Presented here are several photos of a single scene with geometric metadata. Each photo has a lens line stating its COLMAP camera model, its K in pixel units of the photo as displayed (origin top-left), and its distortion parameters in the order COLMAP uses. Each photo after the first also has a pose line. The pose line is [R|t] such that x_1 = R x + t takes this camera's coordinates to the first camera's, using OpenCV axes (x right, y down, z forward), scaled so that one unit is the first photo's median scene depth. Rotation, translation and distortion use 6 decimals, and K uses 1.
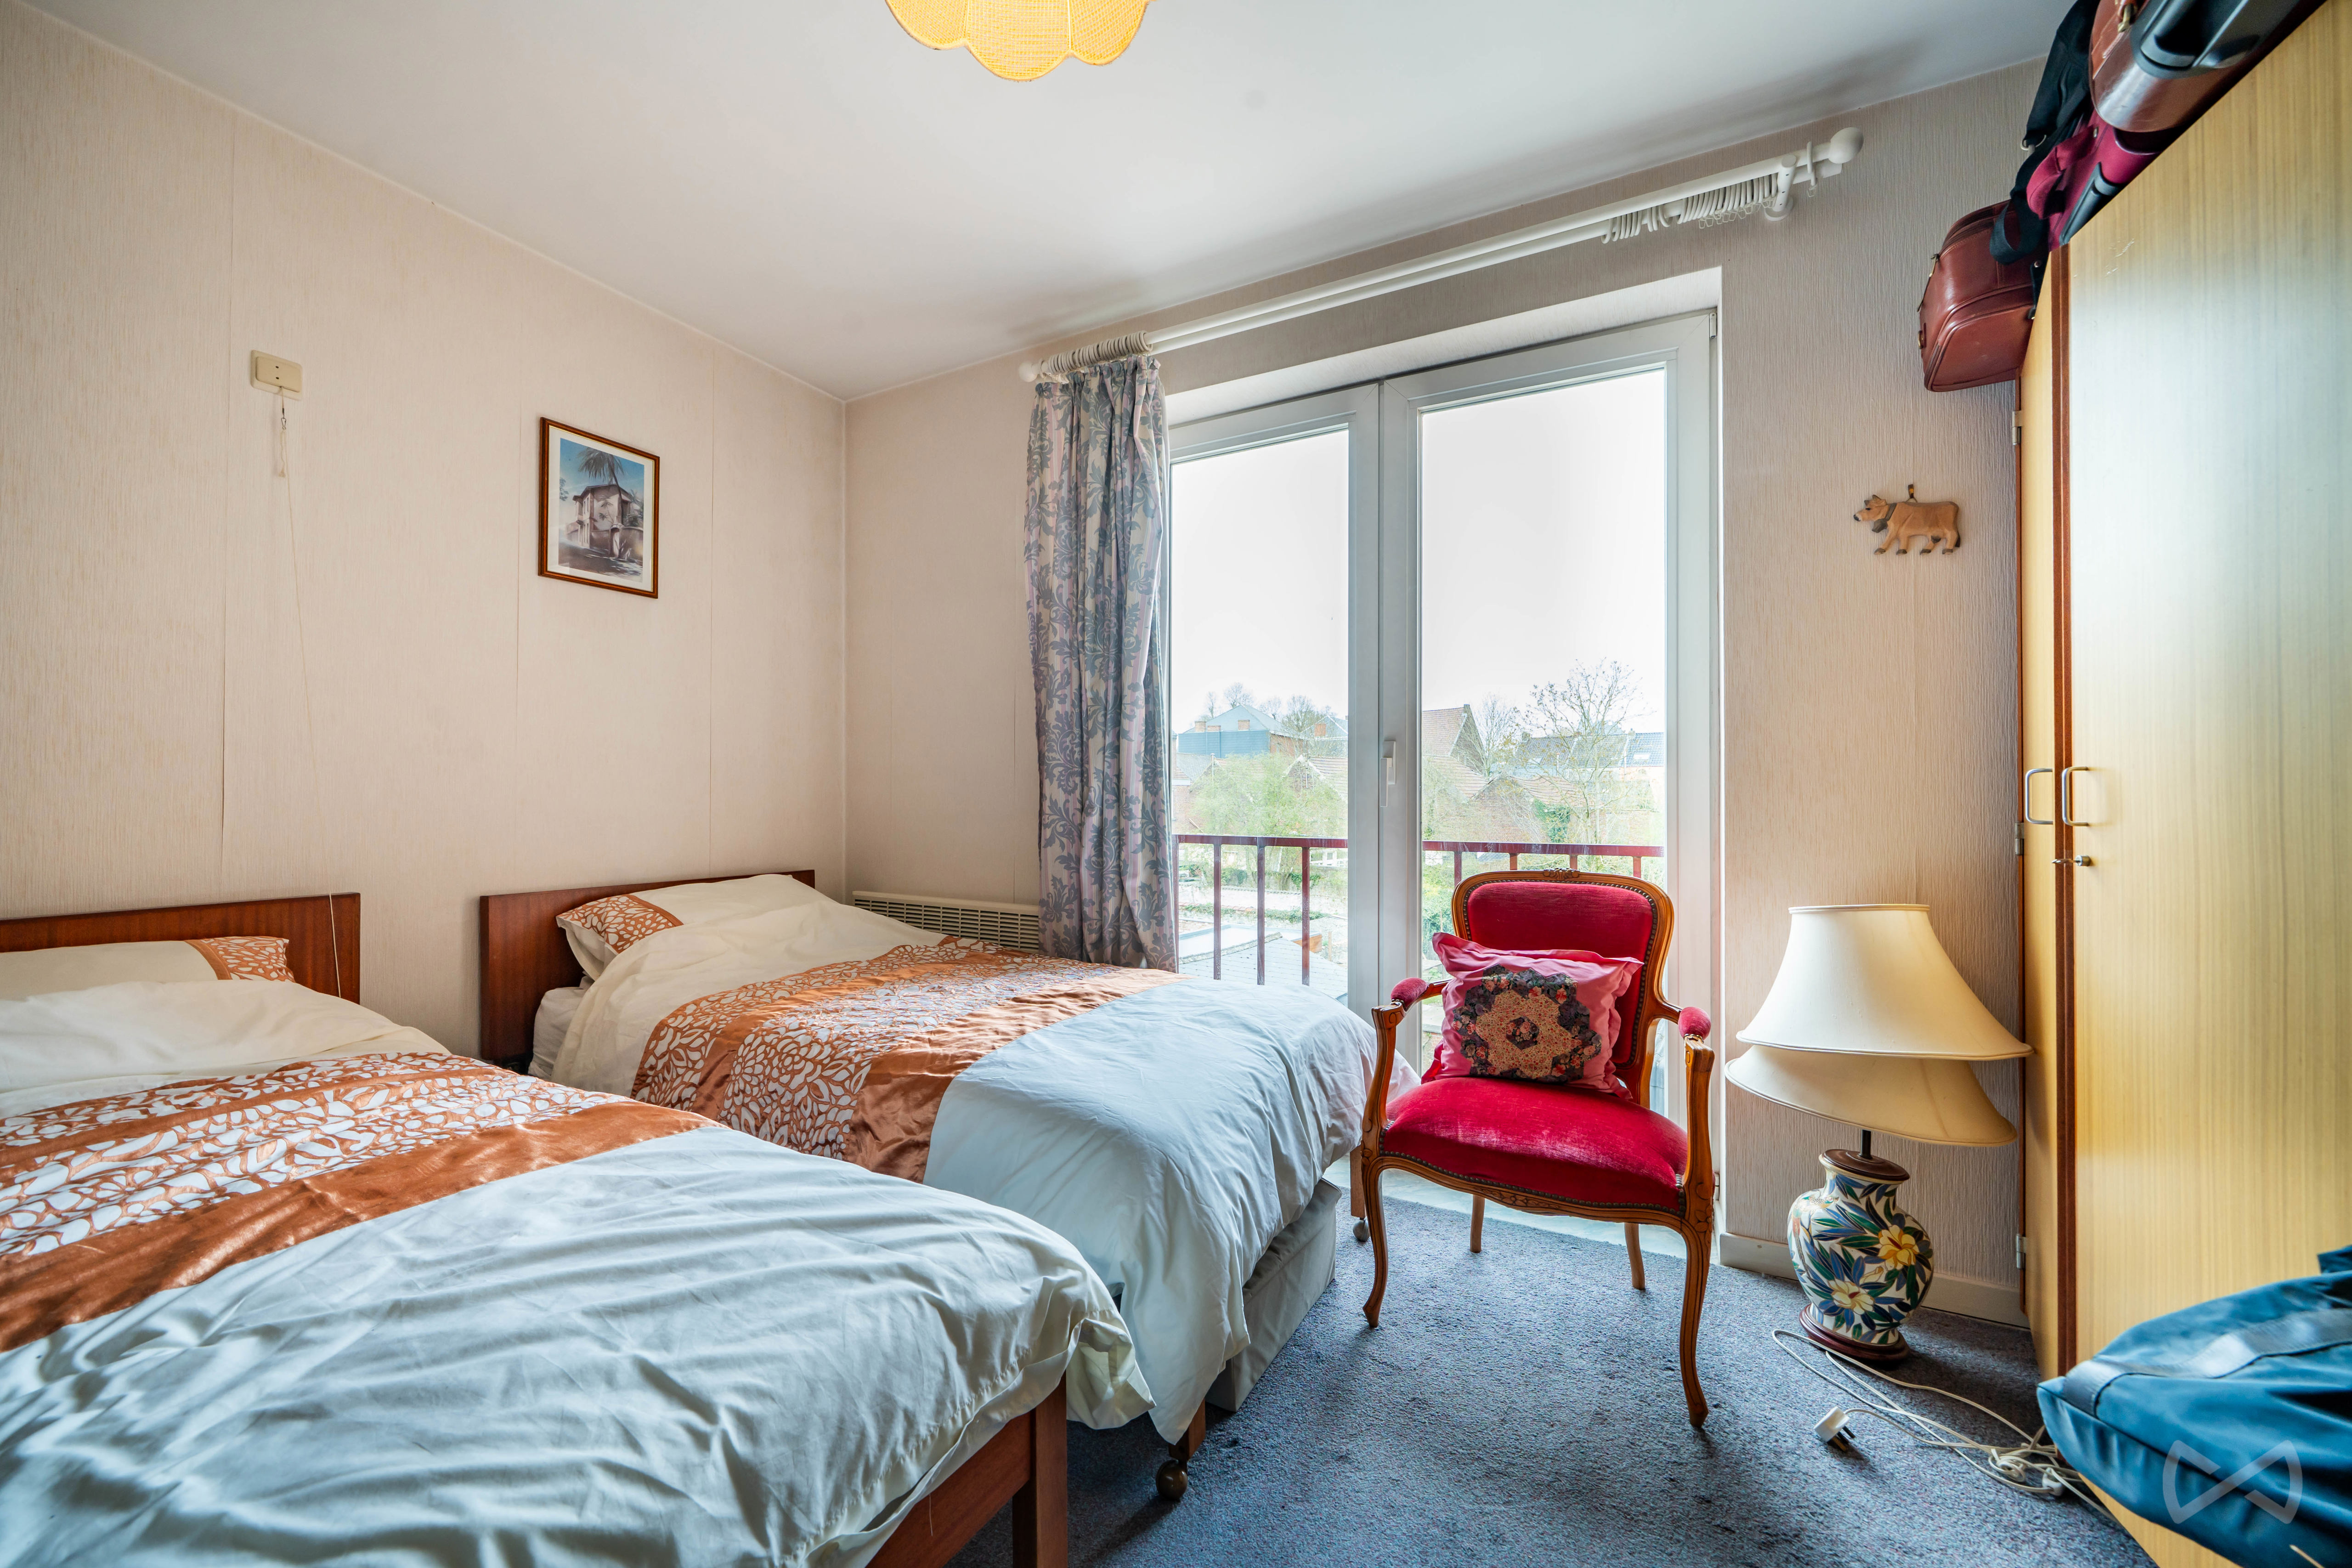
lens RADIAL K [[900.9, 0, 1181.8], [0, 900.9, 787.4], [0, 0, 1]] dist [-0.003438, -0.000829]
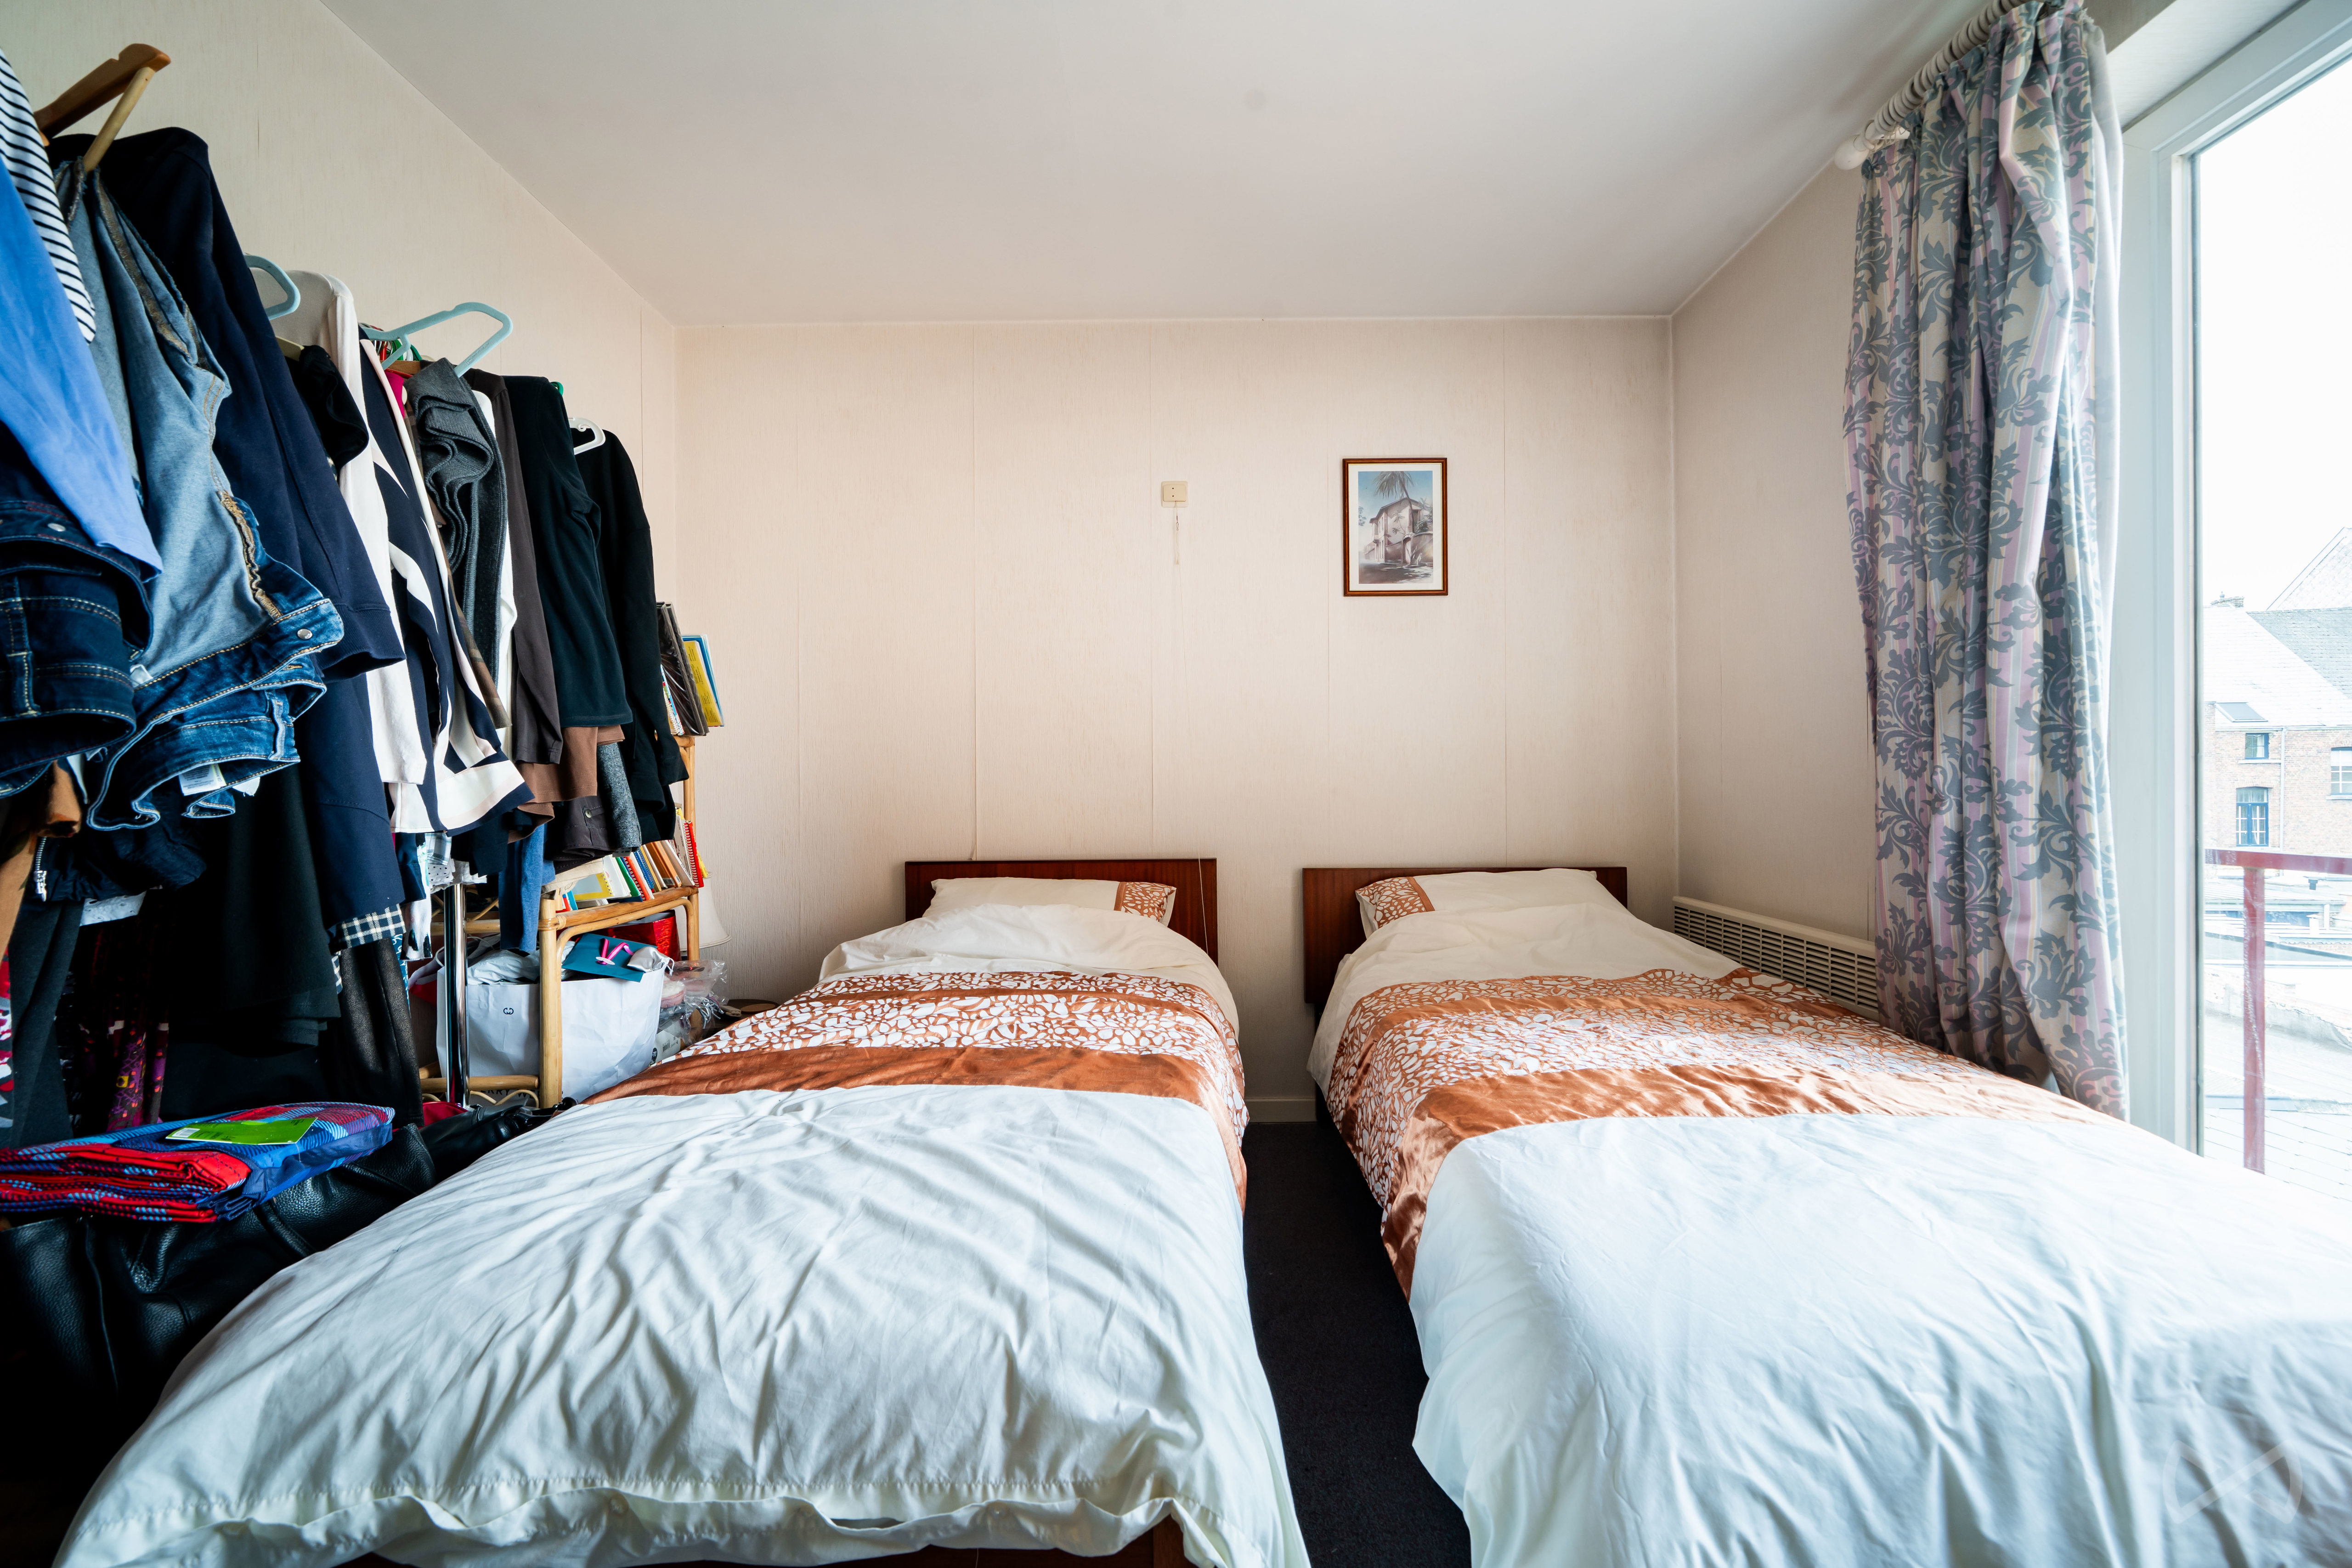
lens RADIAL K [[900.9, 0, 1181.8], [0, 900.9, 787.4], [0, 0, 1]] dist [-0.003438, -0.000829]
pose [[0.463098, -0.003198, -0.886301, 0.209090], [0.017095, 0.999840, 0.005325, 0.001682], [0.886142, -0.017617, 0.463078, 0.257482]]
